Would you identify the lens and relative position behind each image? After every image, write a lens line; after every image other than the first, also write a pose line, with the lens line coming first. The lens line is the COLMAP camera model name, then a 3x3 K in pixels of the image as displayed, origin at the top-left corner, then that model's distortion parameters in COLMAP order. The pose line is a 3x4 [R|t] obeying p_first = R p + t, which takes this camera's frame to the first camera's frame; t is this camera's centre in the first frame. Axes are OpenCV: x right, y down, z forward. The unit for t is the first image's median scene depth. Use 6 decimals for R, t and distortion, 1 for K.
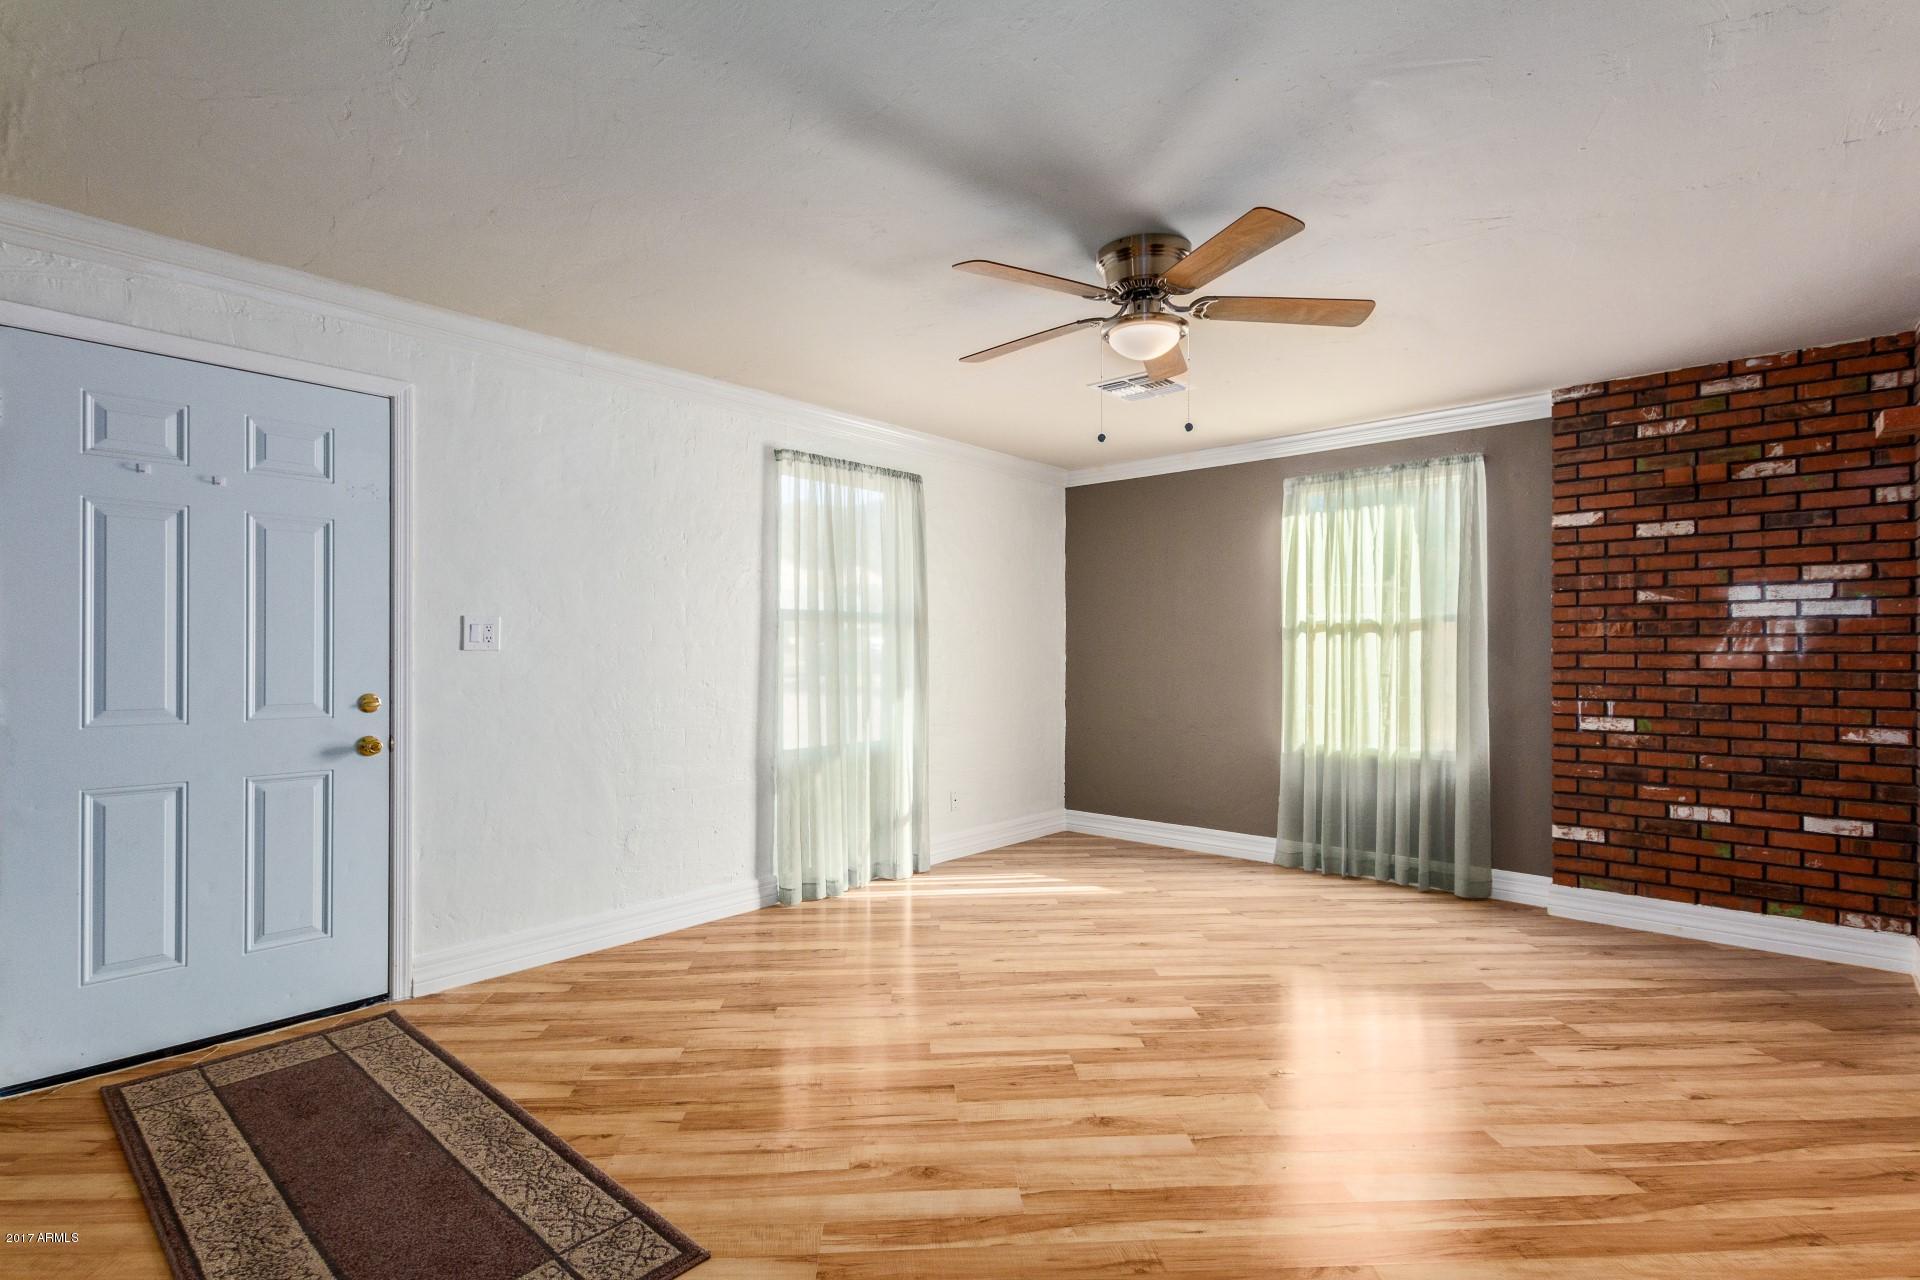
lens RADIAL K [[910.8, 0, 960.0], [0, 910.8, 640.0], [0, 0, 1]] dist [0.004242, -0.000057]
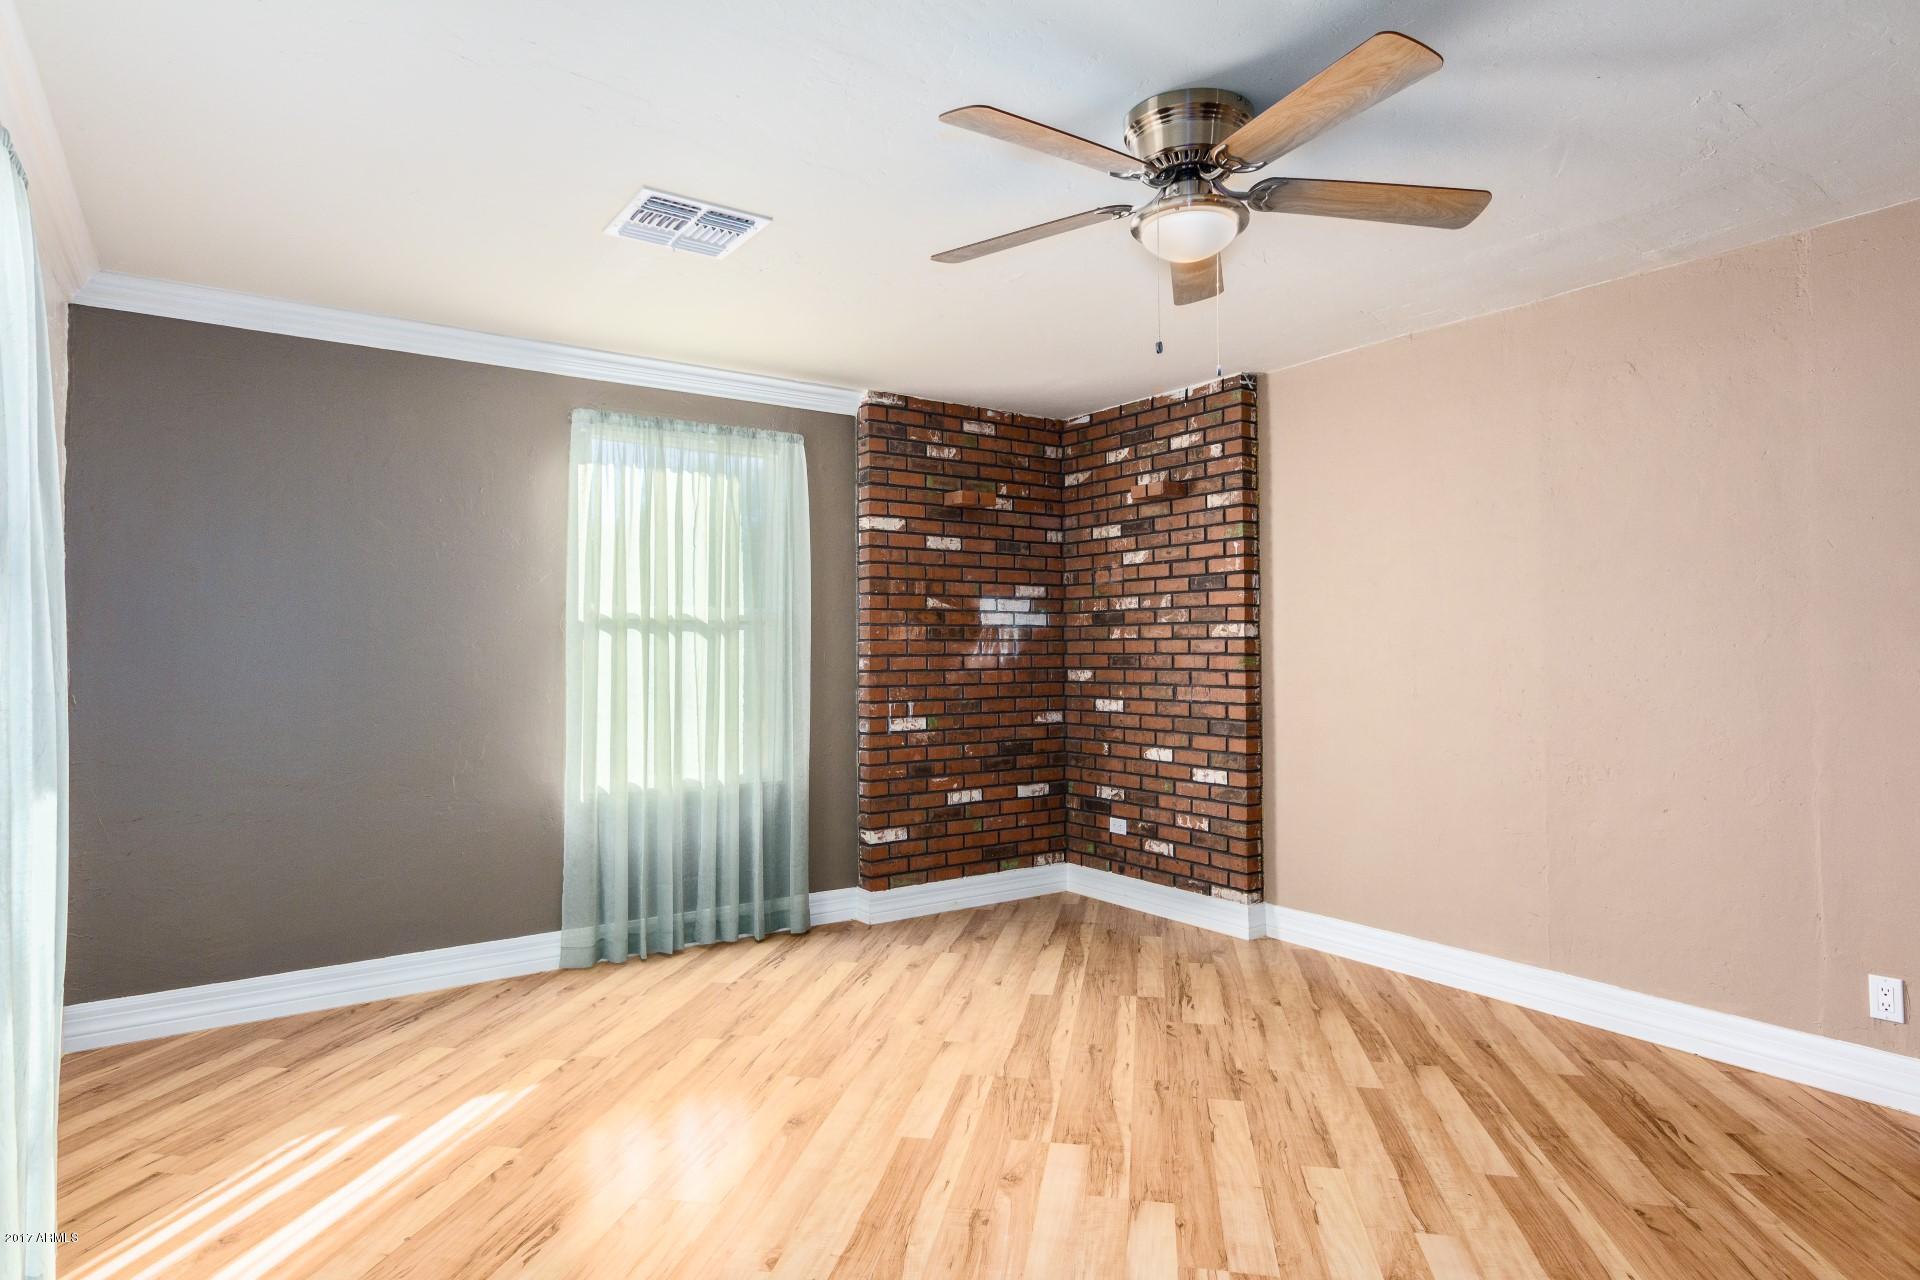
lens RADIAL K [[1056.9, 0, 970.9], [0, 1056.9, 620.3], [0, 0, 1]] dist [0.010424, 0.000413]
pose [[0.229173, 0.028445, 0.972970, -0.458719], [-0.007734, 0.999595, -0.027401, 0.006583], [-0.973355, -0.001245, 0.229300, 0.666691]]
